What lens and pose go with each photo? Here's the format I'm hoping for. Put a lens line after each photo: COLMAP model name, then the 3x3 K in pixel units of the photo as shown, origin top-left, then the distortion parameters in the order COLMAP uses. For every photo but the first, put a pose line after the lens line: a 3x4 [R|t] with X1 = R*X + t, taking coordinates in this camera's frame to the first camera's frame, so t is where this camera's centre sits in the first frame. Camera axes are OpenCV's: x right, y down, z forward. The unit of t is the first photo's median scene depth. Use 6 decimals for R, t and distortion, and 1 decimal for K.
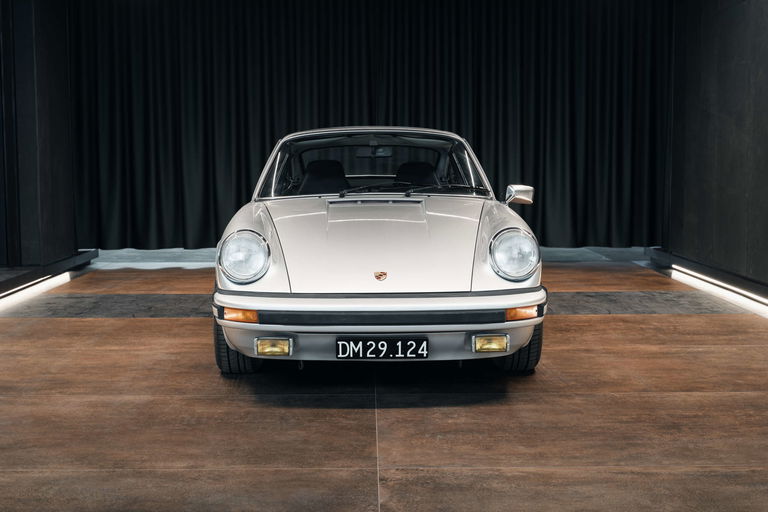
lens RADIAL K [[1098.4, 0, 383.7], [0, 1098.4, 254.5], [0, 0, 1]] dist [0.042063, 0.000000]
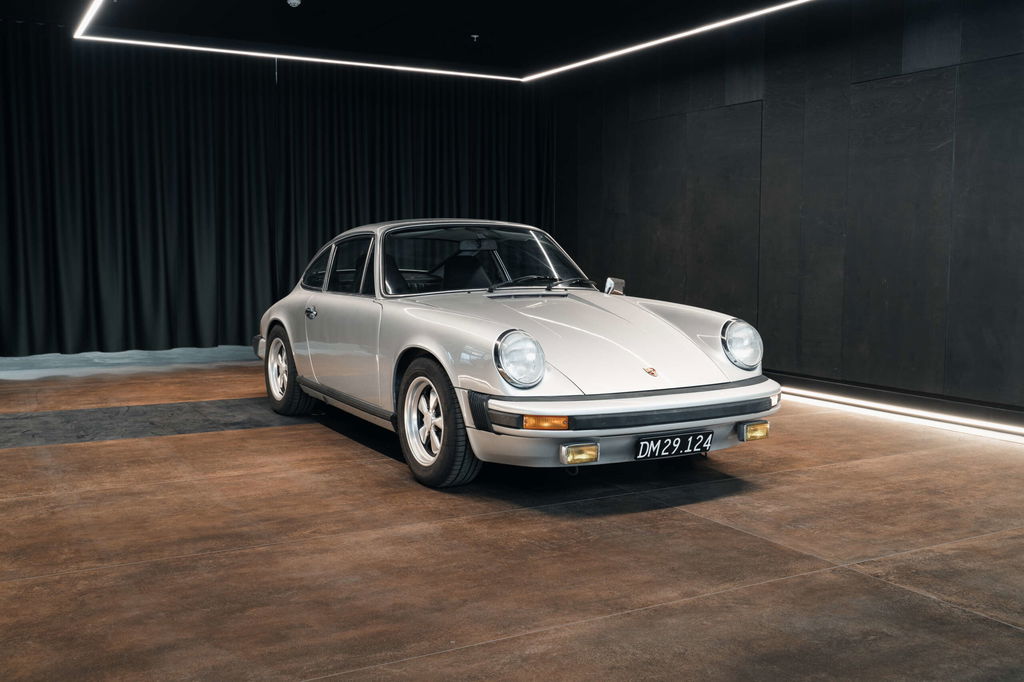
lens RADIAL K [[1010.0, 0, 514.0], [0, 1010.0, 343.5], [0, 0, 1]] dist [0.006744, 0.000000]
pose [[0.879222, -0.039084, 0.474806, -0.553741], [0.037337, 0.999217, 0.013112, -0.022854], [-0.474947, 0.006200, 0.879993, 0.270121]]
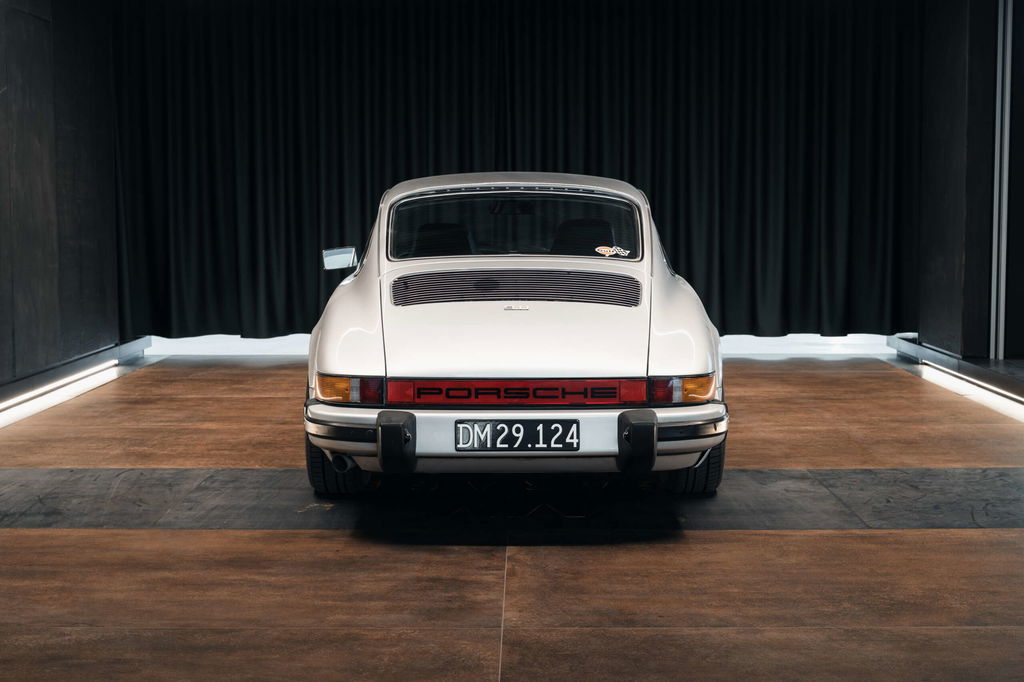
lens RADIAL K [[1509.8, 0, 512.7], [0, 1509.8, 341.2], [0, 0, 1]] dist [-0.003399, 0.000000]
pose [[-0.999777, 0.008439, 0.019351, -0.036631], [0.011823, 0.983217, 0.182056, -0.271656], [-0.017490, 0.182244, -0.983098, 2.880608]]
